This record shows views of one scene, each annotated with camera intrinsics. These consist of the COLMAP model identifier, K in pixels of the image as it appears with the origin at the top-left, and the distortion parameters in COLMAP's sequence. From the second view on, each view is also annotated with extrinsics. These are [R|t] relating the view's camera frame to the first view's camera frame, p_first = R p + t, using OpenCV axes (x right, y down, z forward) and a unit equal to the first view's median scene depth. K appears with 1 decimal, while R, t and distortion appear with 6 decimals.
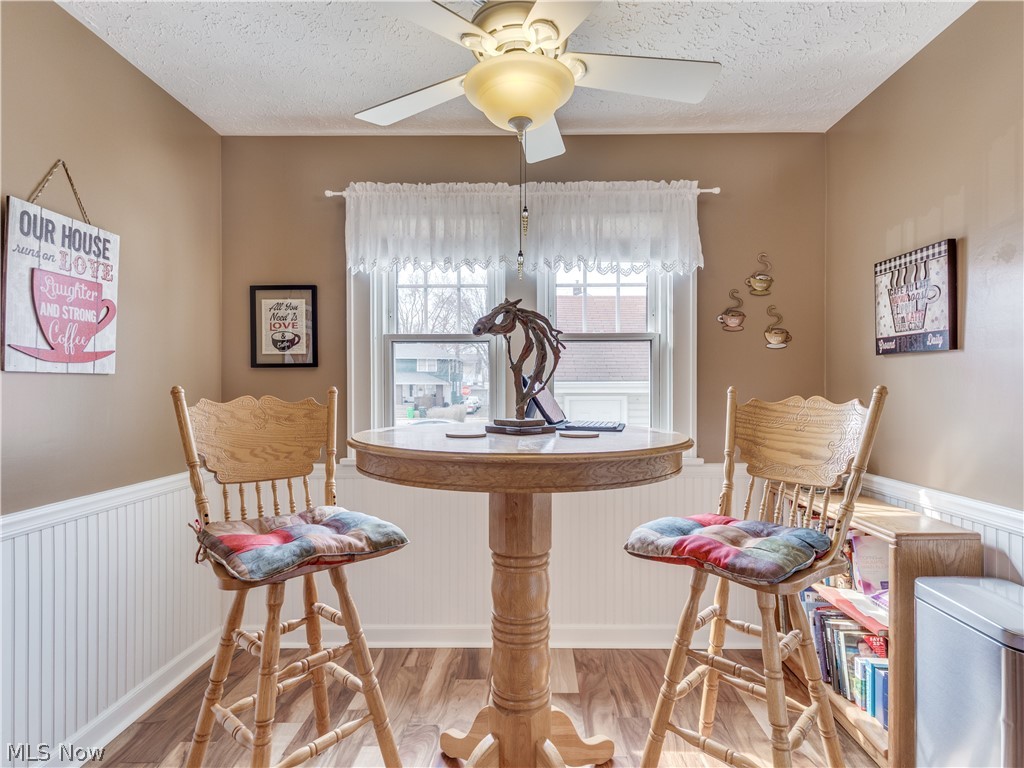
lens RADIAL K [[521.1, 0, 526.2], [0, 521.1, 387.0], [0, 0, 1]] dist [0.000607, -0.000464]
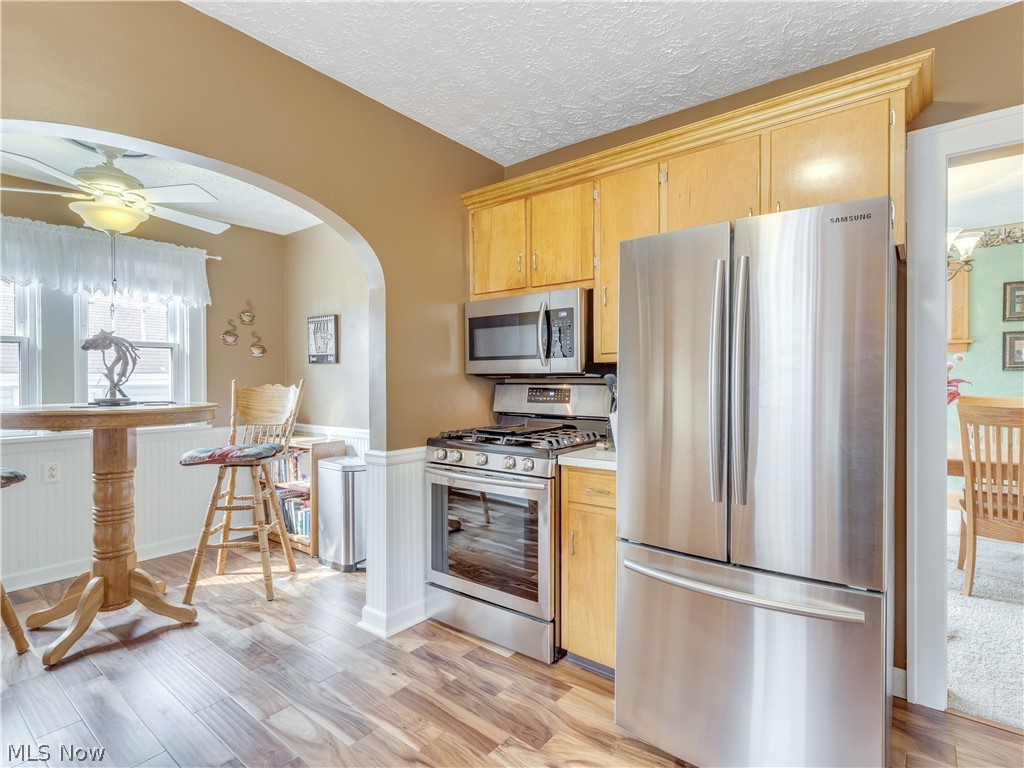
lens RADIAL K [[521.1, 0, 526.2], [0, 521.1, 387.0], [0, 0, 1]] dist [0.000607, -0.000464]
pose [[0.600115, -0.013092, 0.799807, -0.474775], [0.000271, 0.999869, 0.016164, -0.003830], [-0.799914, -0.009483, 0.600040, -0.965386]]
